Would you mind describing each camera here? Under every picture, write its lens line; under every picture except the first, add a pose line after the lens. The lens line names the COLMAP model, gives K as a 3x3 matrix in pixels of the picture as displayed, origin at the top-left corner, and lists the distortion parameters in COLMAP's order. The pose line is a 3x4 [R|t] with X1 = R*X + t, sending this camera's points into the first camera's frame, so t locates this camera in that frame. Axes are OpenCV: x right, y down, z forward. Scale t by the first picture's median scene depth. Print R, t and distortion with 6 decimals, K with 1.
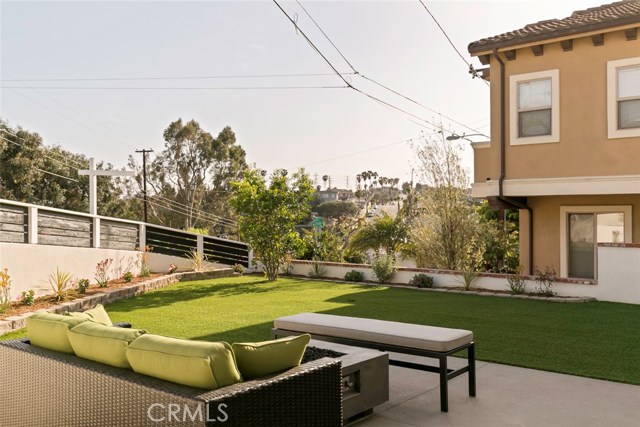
lens RADIAL K [[611.7, 0, 319.9], [0, 611.7, 209.2], [0, 0, 1]] dist [0.005374, 0.000000]
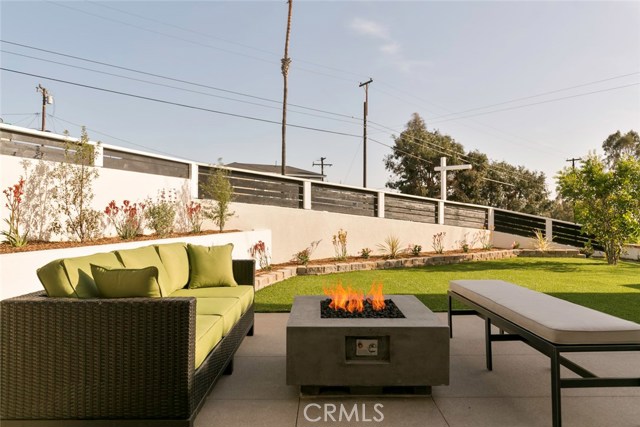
lens RADIAL K [[431.2, 0, 324.6], [0, 431.2, 202.5], [0, 0, 1]] dist [0.011311, -0.000794]
pose [[0.661210, -0.014311, -0.750065, 0.146023], [0.001384, 0.999840, -0.017856, 0.027784], [0.750200, 0.010769, 0.661123, 0.166911]]
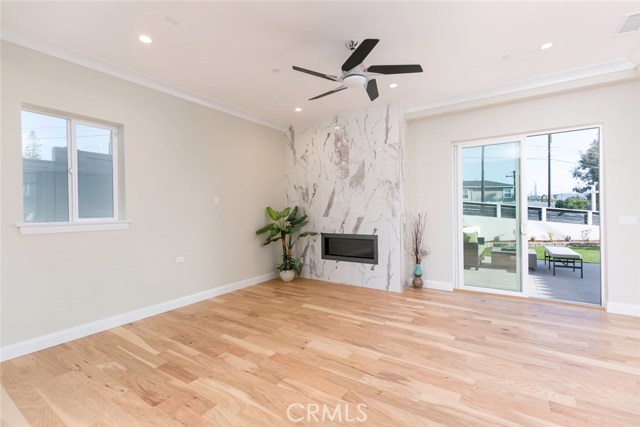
lens RADIAL K [[286.3, 0, 322.4], [0, 286.3, 210.6], [0, 0, 1]] dist [0.007375, -0.001744]
pose [[0.120251, 0.002914, -0.992739, 0.508172], [0.014208, 0.999888, 0.004656, -0.008195], [0.992642, -0.014664, 0.120196, -0.111123]]
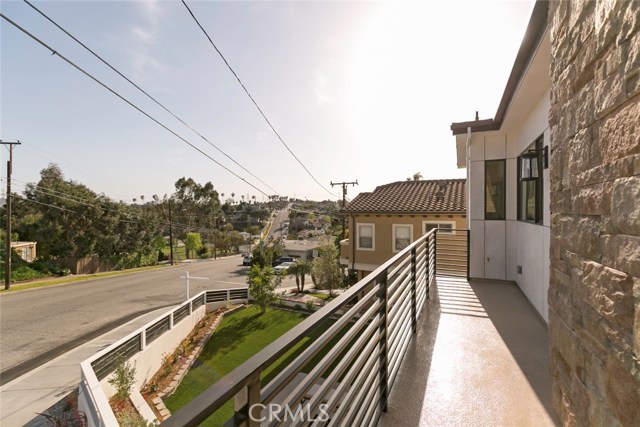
lens RADIAL K [[286.3, 0, 319.1], [0, 286.3, 209.9], [0, 0, 1]] dist [0.007375, -0.001744]
pose [[0.971610, 0.001244, 0.236585, -0.132629], [-0.001776, 0.999996, 0.002032, -0.288544], [-0.236582, -0.002395, 0.971609, -0.136297]]
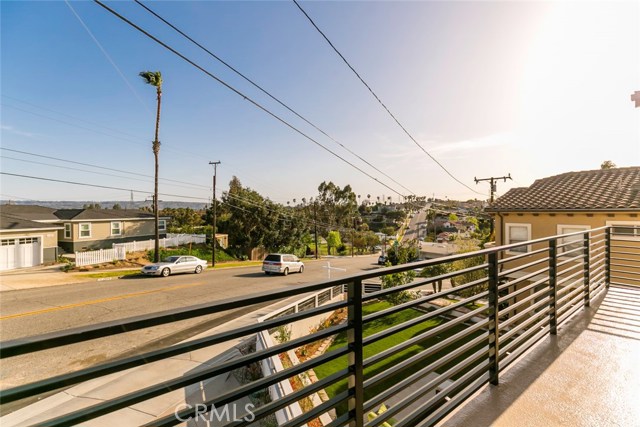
lens RADIAL K [[286.3, 0, 318.2], [0, 286.3, 210.4], [0, 0, 1]] dist [0.007375, -0.001744]
pose [[0.973817, -0.002886, -0.227317, -0.121341], [0.002951, 0.999996, -0.000057, -0.279089], [0.227316, -0.000615, 0.973821, -0.181612]]
